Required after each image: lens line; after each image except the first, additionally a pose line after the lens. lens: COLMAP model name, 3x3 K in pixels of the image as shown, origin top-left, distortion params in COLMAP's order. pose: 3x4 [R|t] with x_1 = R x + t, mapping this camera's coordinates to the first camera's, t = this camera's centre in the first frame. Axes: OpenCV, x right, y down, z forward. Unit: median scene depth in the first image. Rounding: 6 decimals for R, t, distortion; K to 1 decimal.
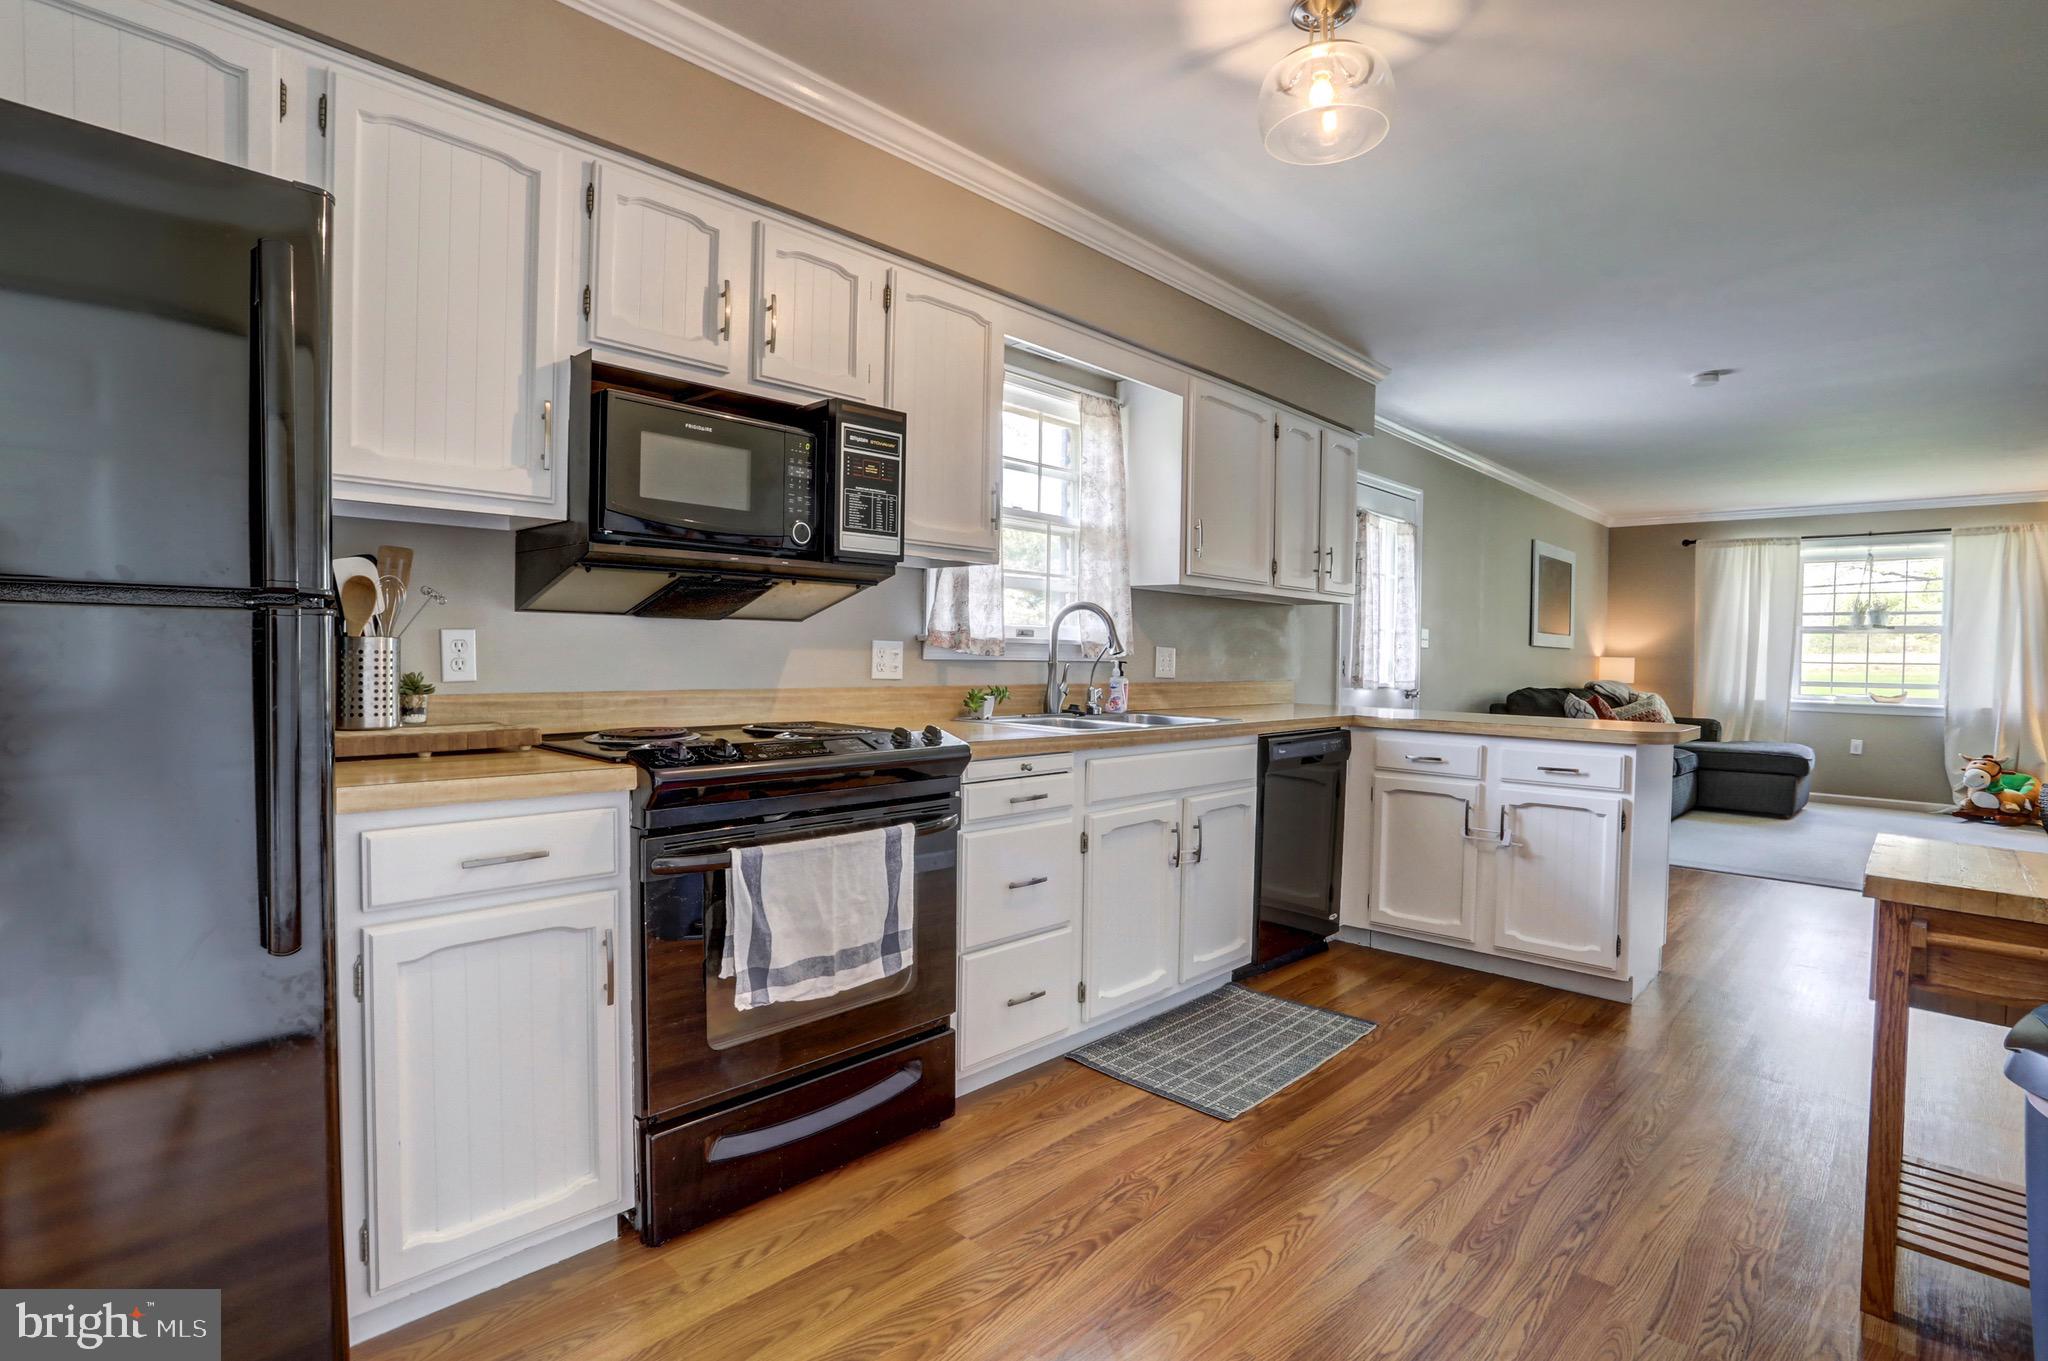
lens RADIAL K [[1009.7, 0, 1056.6], [0, 1009.7, 673.3], [0, 0, 1]] dist [-0.075759, 0.029738]
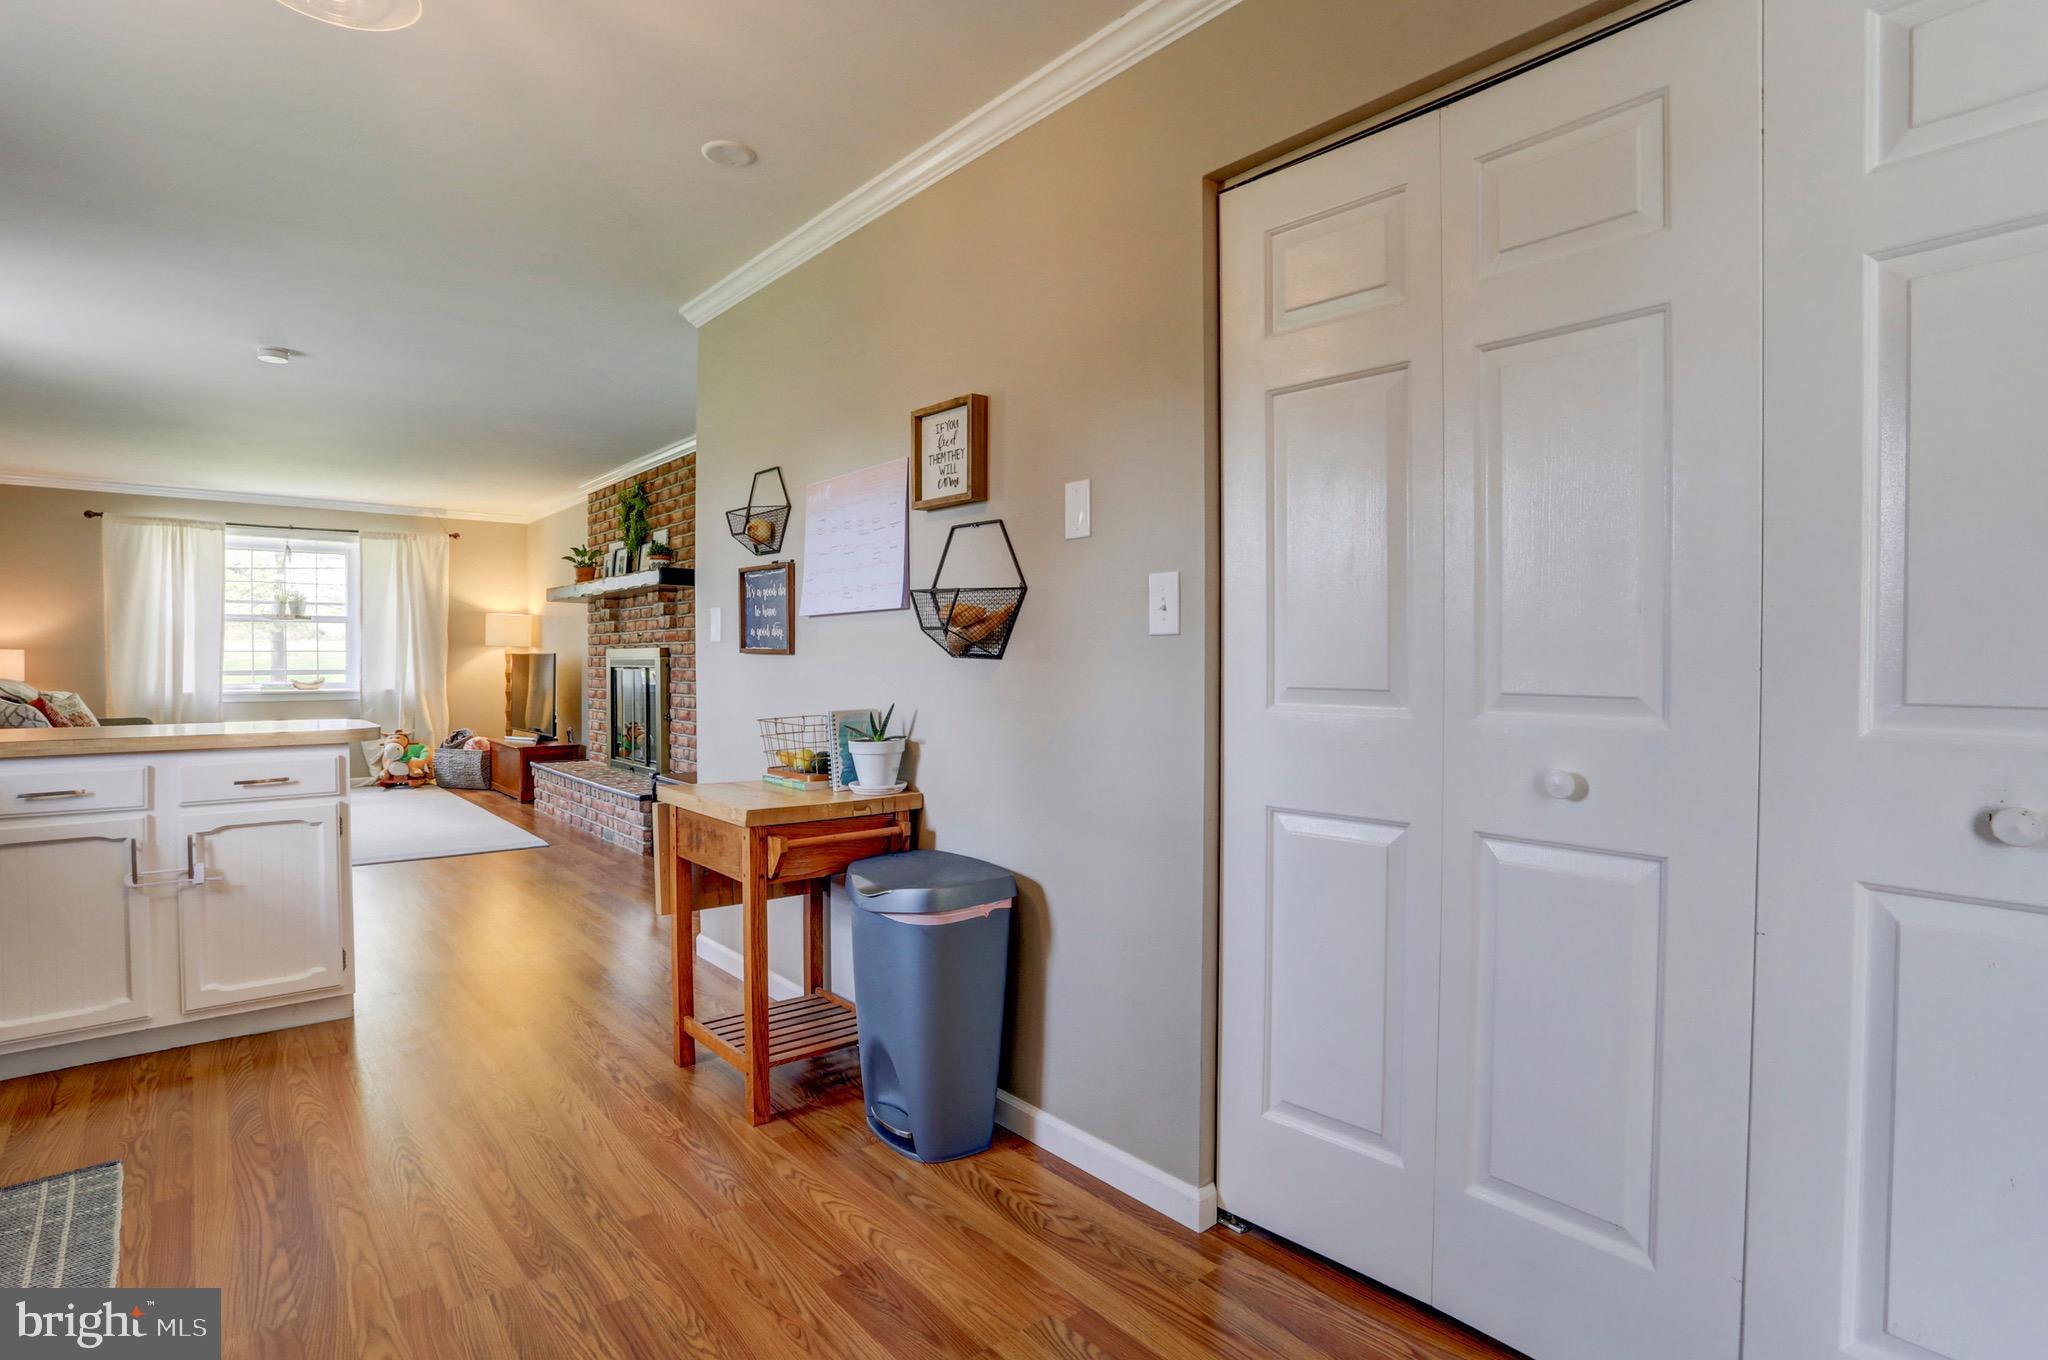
lens RADIAL K [[1009.7, 0, 1022.3], [0, 1009.7, 672.5], [0, 0, 1]] dist [-0.075759, 0.029738]
pose [[0.122949, -0.034349, 0.991818, -0.256482], [0.022561, 0.999239, 0.031809, -0.010778], [-0.992157, 0.018466, 0.123630, 0.227136]]
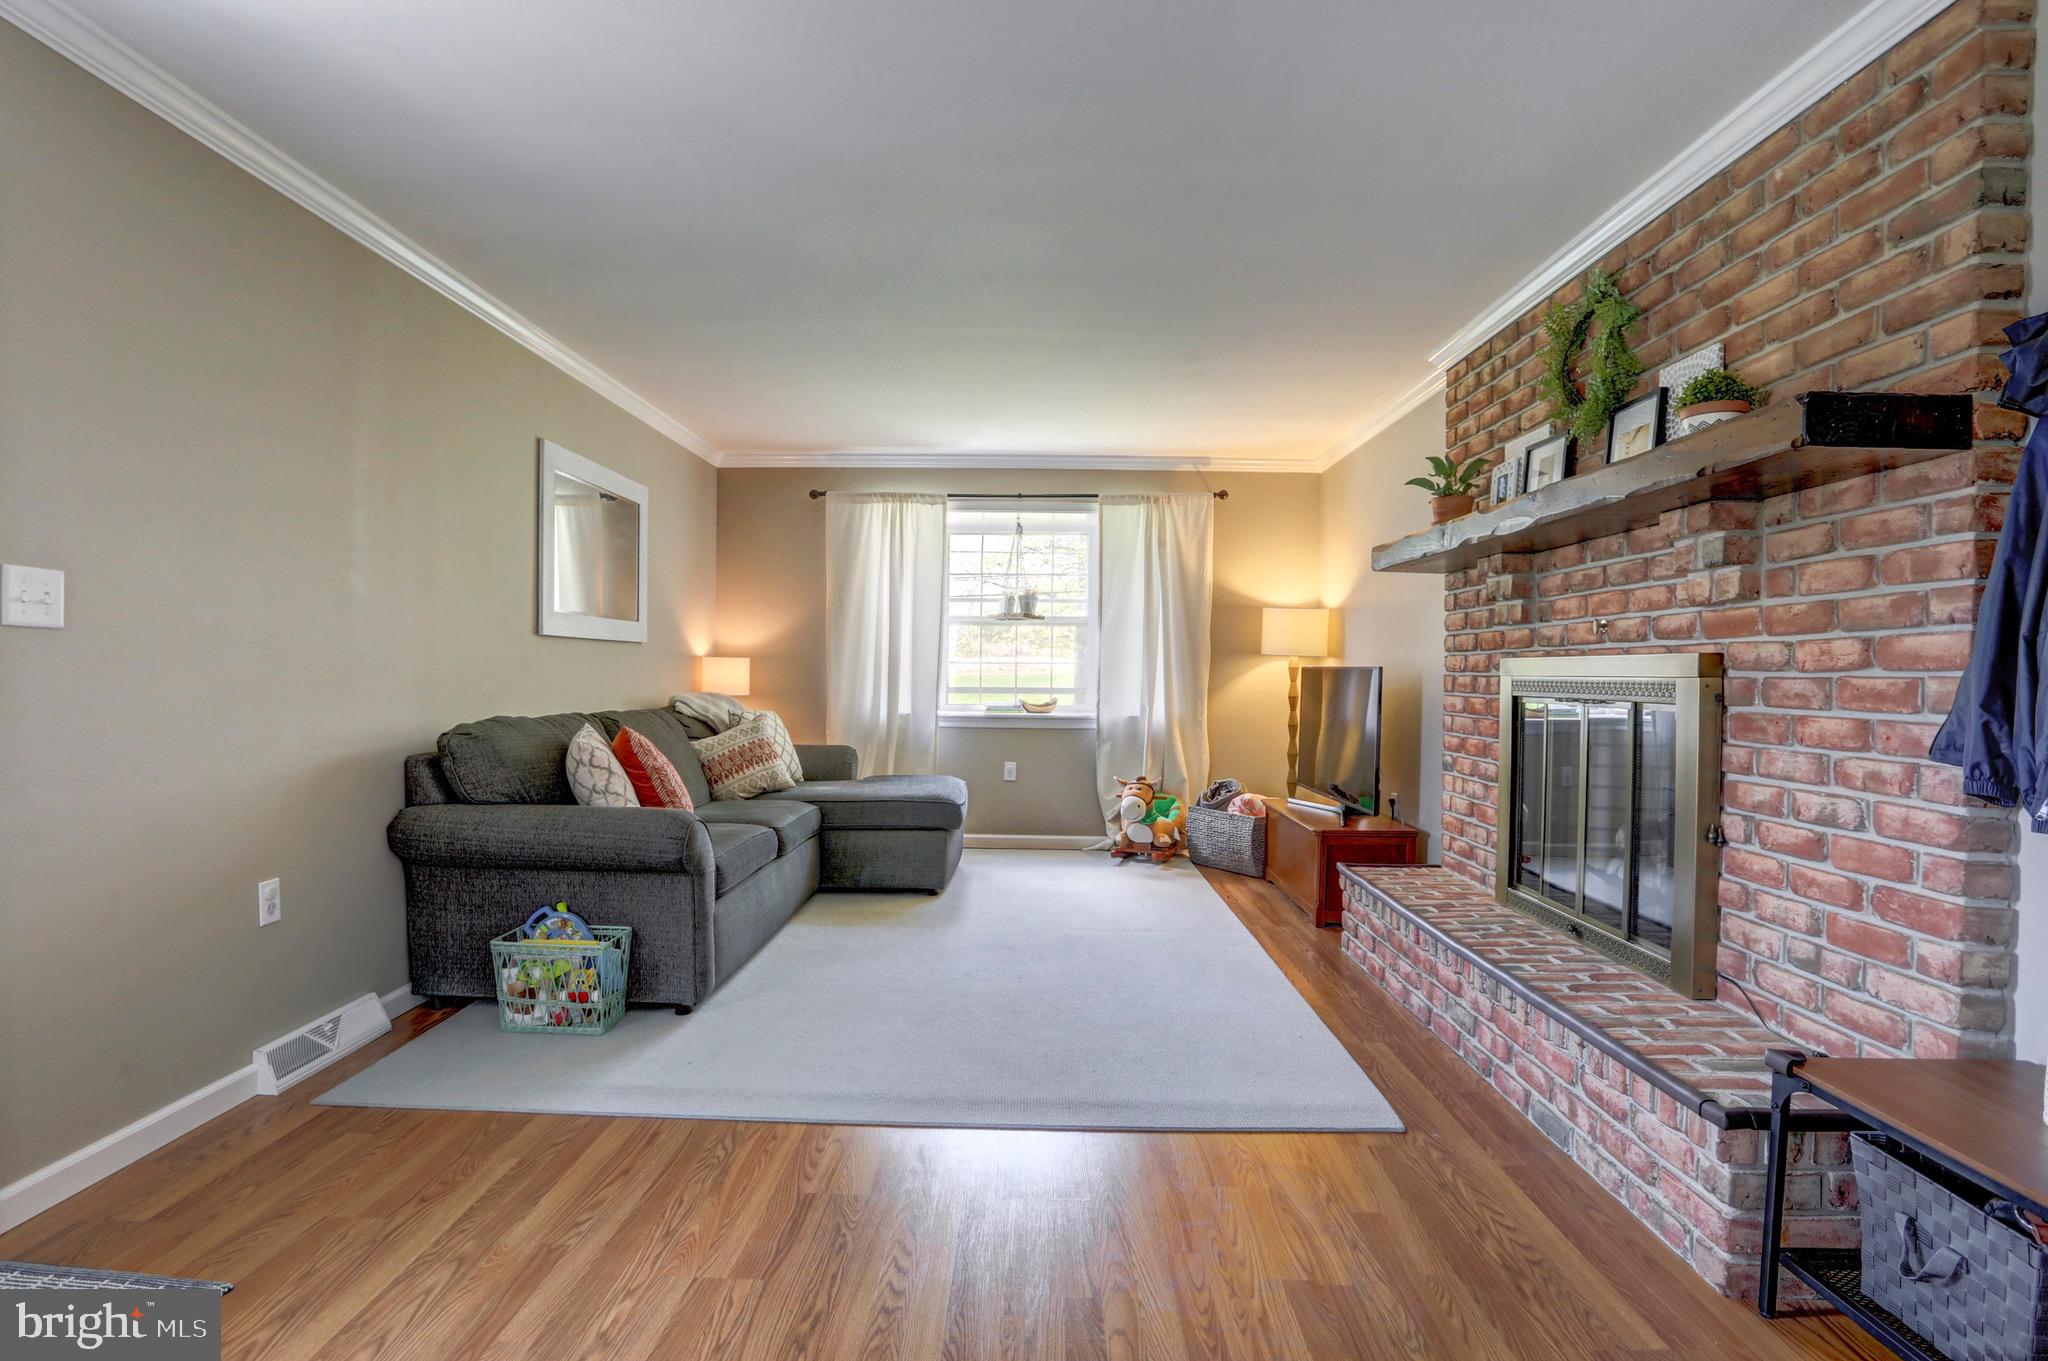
lens RADIAL K [[1009.7, 0, 1014.2], [0, 1009.7, 687.7], [0, 0, 1]] dist [-0.075759, 0.029738]
pose [[0.750267, -0.022584, 0.660749, 0.708547], [0.017974, 0.999744, 0.013762, -0.005367], [-0.660890, 0.001551, 0.750481, 0.945757]]
